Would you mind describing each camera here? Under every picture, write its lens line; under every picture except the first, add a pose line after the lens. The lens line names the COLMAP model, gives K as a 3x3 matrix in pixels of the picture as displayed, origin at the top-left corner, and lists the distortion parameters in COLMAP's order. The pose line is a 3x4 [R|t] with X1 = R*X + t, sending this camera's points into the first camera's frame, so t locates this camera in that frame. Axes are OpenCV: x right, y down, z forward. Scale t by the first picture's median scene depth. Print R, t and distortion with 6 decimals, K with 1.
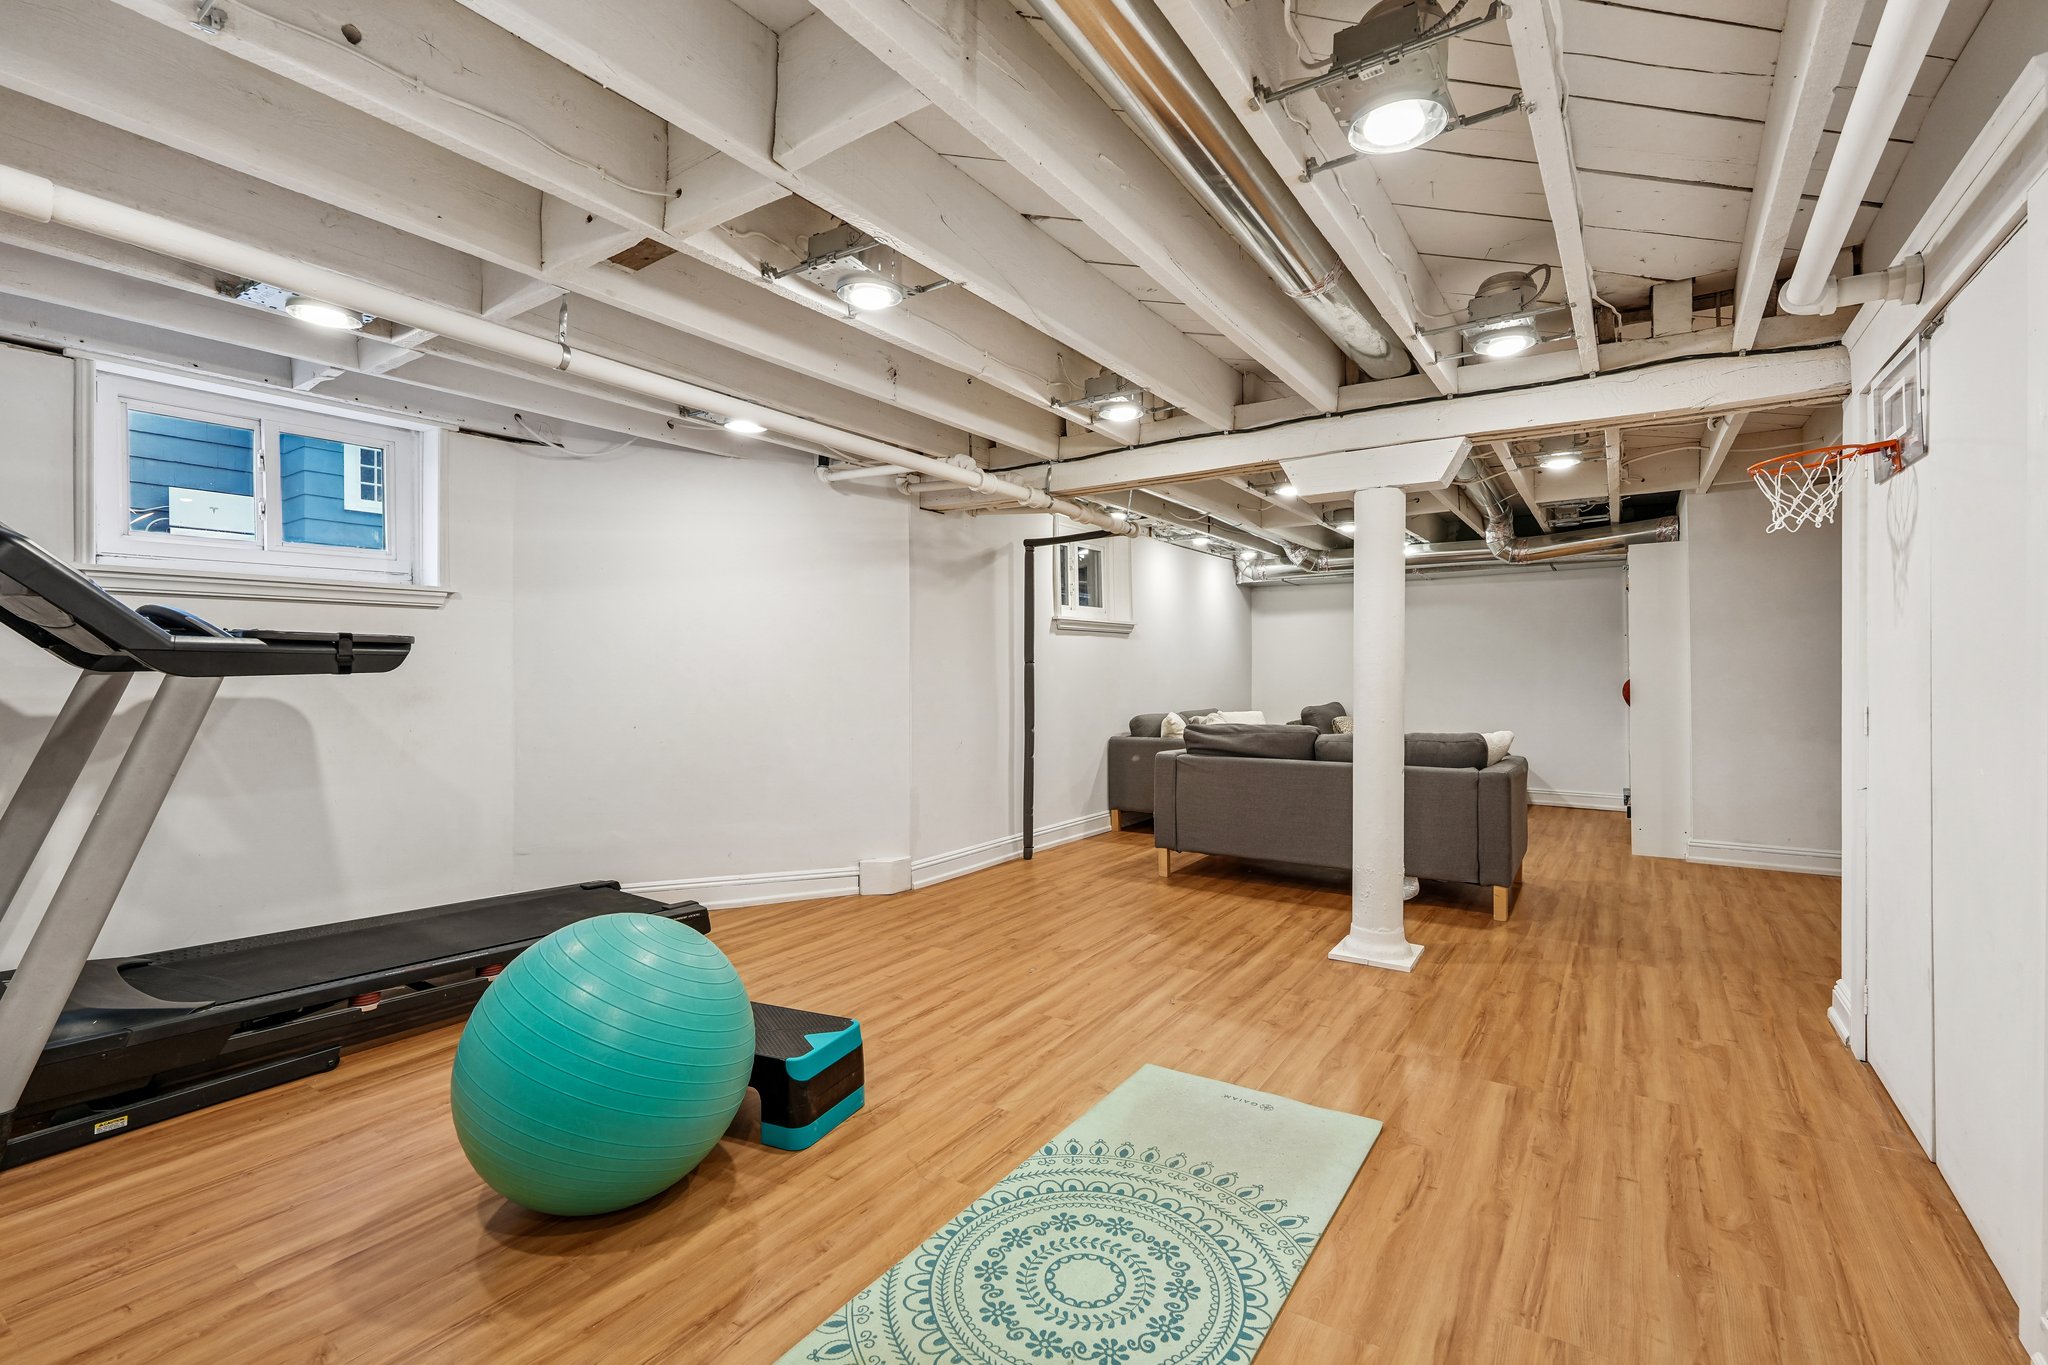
lens RADIAL K [[938.9, 0, 1012.4], [0, 938.9, 660.7], [0, 0, 1]] dist [0.003013, 0.000248]
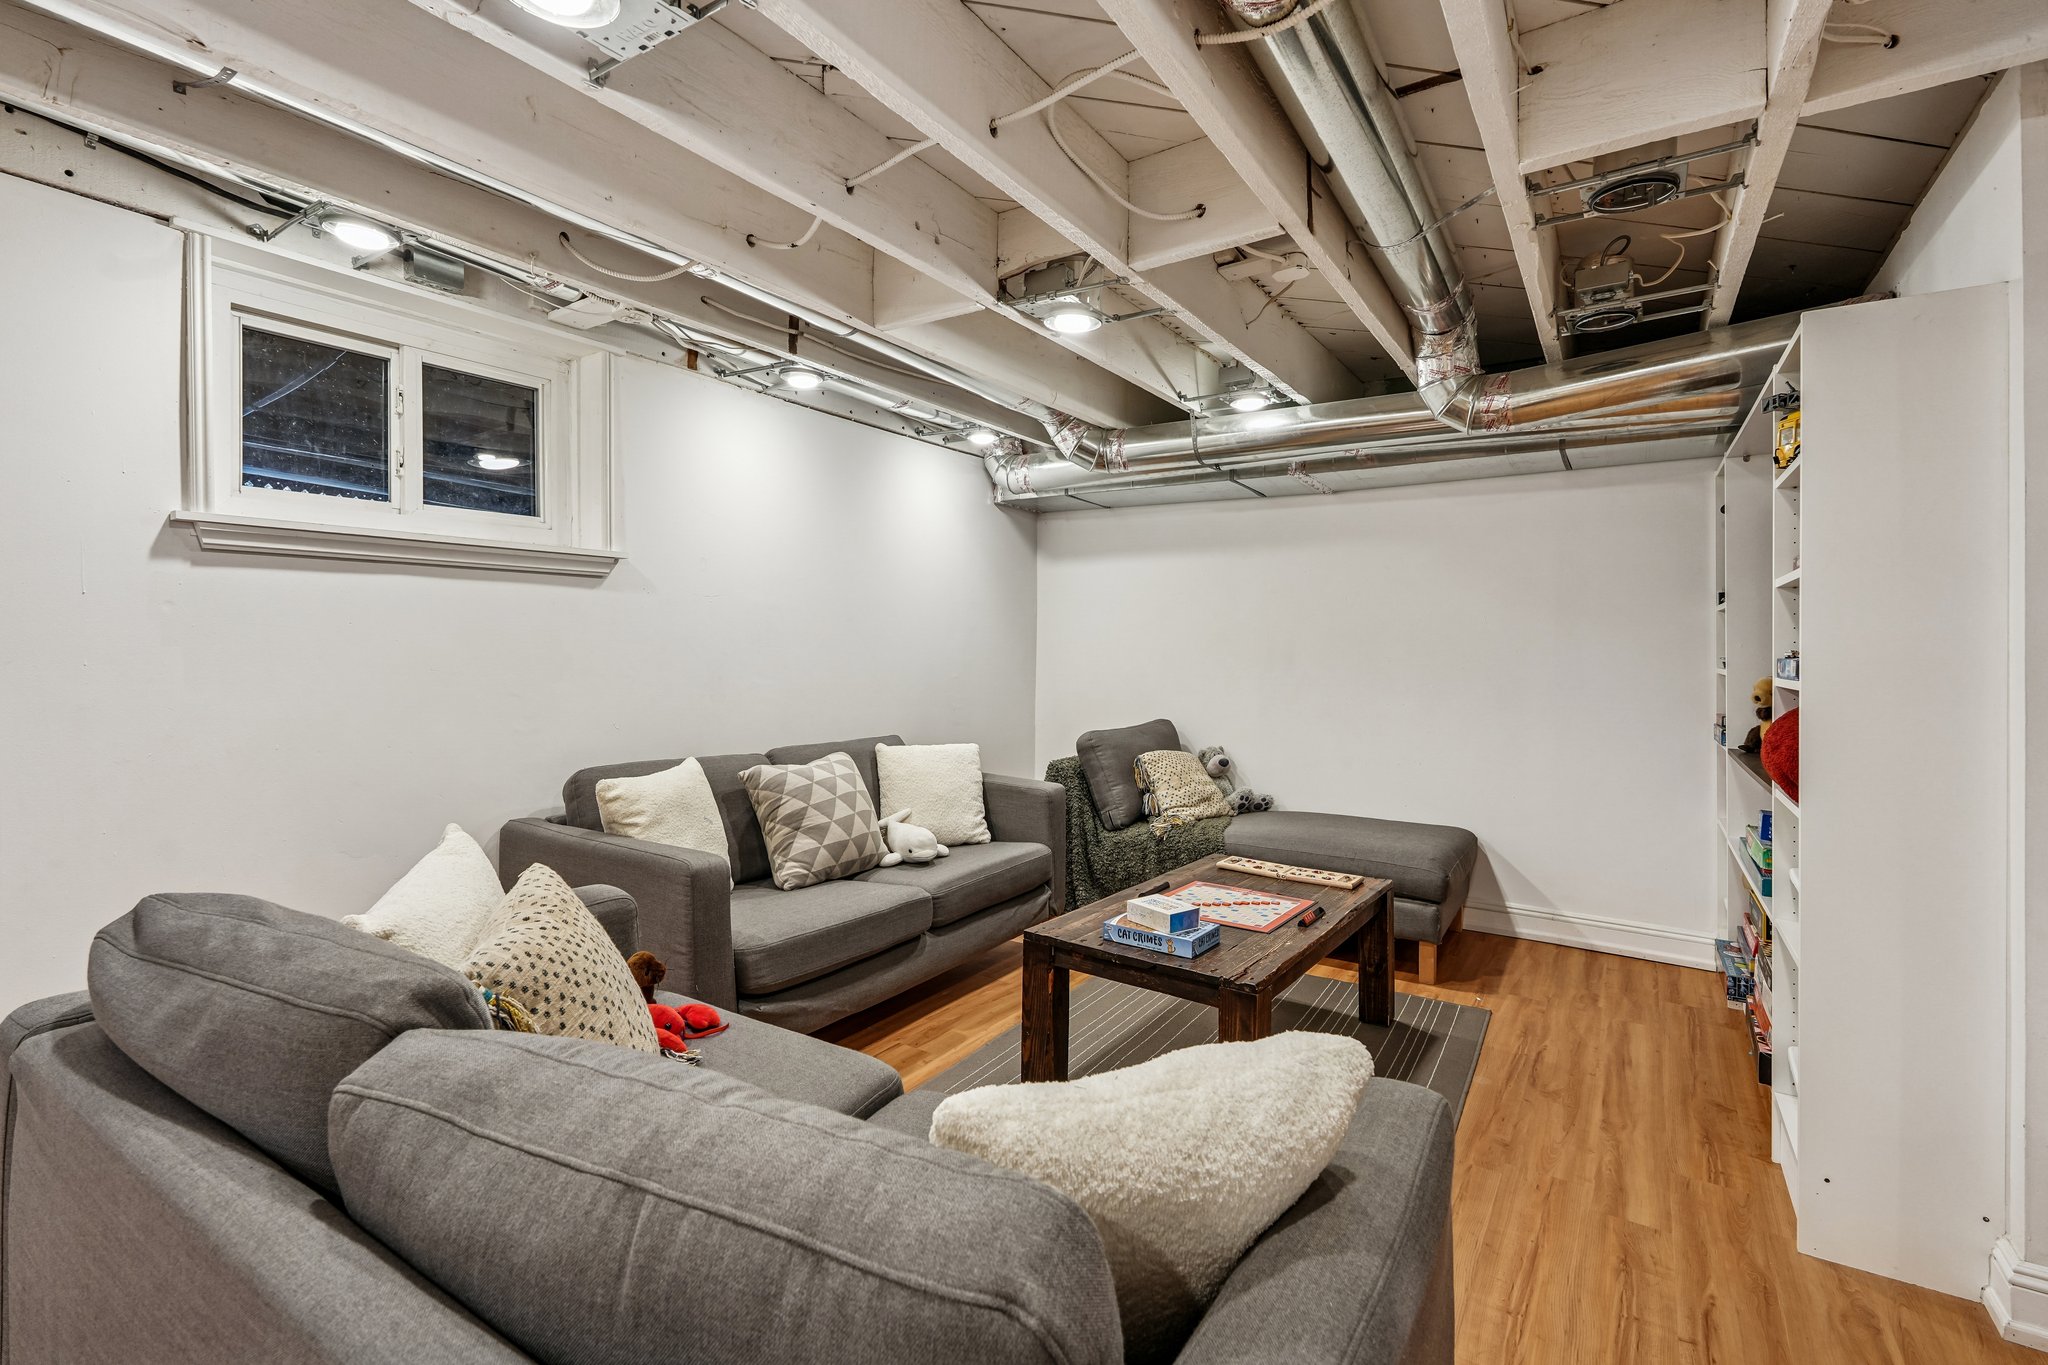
lens RADIAL K [[918.5, 0, 1028.6], [0, 918.5, 659.0], [0, 0, 1]] dist [-0.000153, -0.000377]
pose [[0.999909, 0.013463, -0.001270, 0.310156], [-0.013427, 0.999602, 0.024818, -0.003897], [0.001603, -0.024798, 0.999691, 0.540177]]
